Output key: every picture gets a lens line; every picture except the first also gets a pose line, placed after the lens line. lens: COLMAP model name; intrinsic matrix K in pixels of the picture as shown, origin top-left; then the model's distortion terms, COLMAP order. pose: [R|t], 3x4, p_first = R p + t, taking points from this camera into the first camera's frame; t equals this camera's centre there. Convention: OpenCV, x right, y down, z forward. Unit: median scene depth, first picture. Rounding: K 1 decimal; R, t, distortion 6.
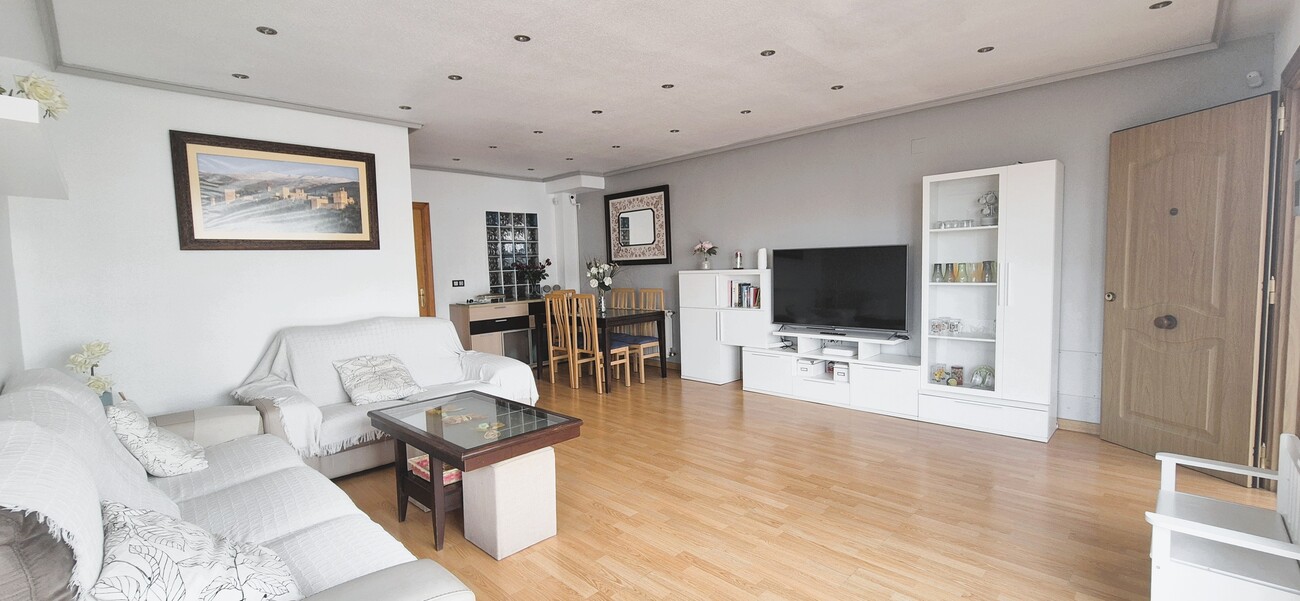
lens RADIAL K [[533.0, 0, 647.3], [0, 533.0, 303.3], [0, 0, 1]] dist [-0.002653, -0.000089]
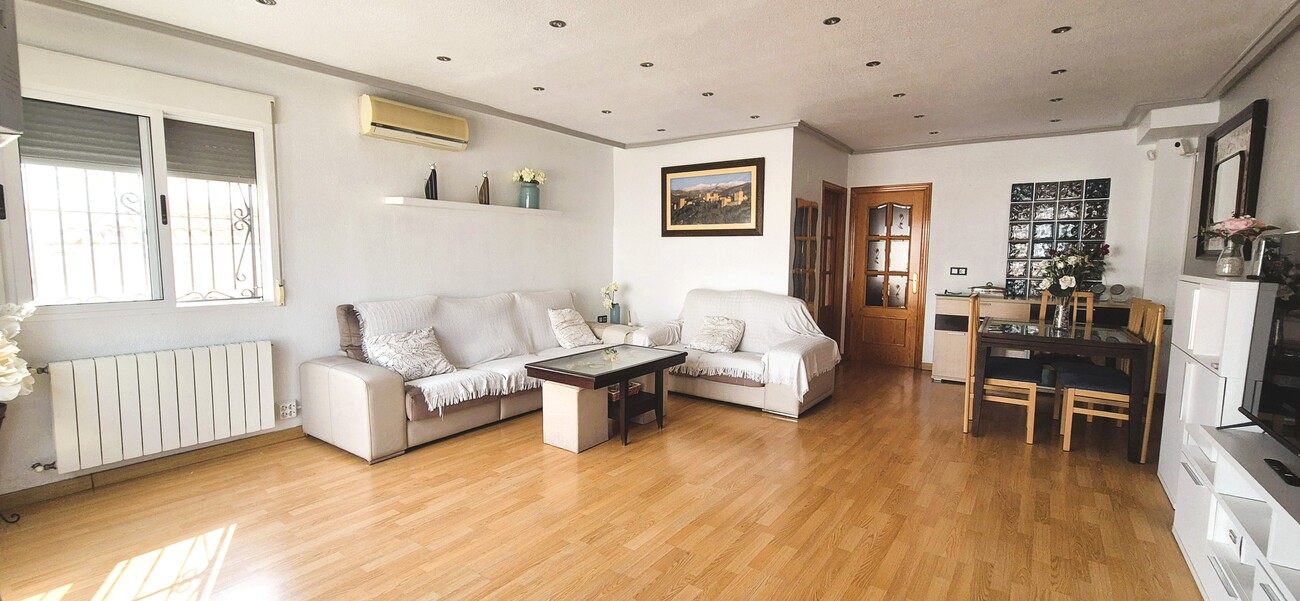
lens RADIAL K [[533.0, 0, 654.0], [0, 533.0, 301.5], [0, 0, 1]] dist [-0.002653, -0.000089]
pose [[0.159766, 0.123528, -0.979396, 0.702491], [-0.085404, 0.990149, 0.110953, -0.068855], [0.983454, 0.065918, 0.168742, 0.583389]]
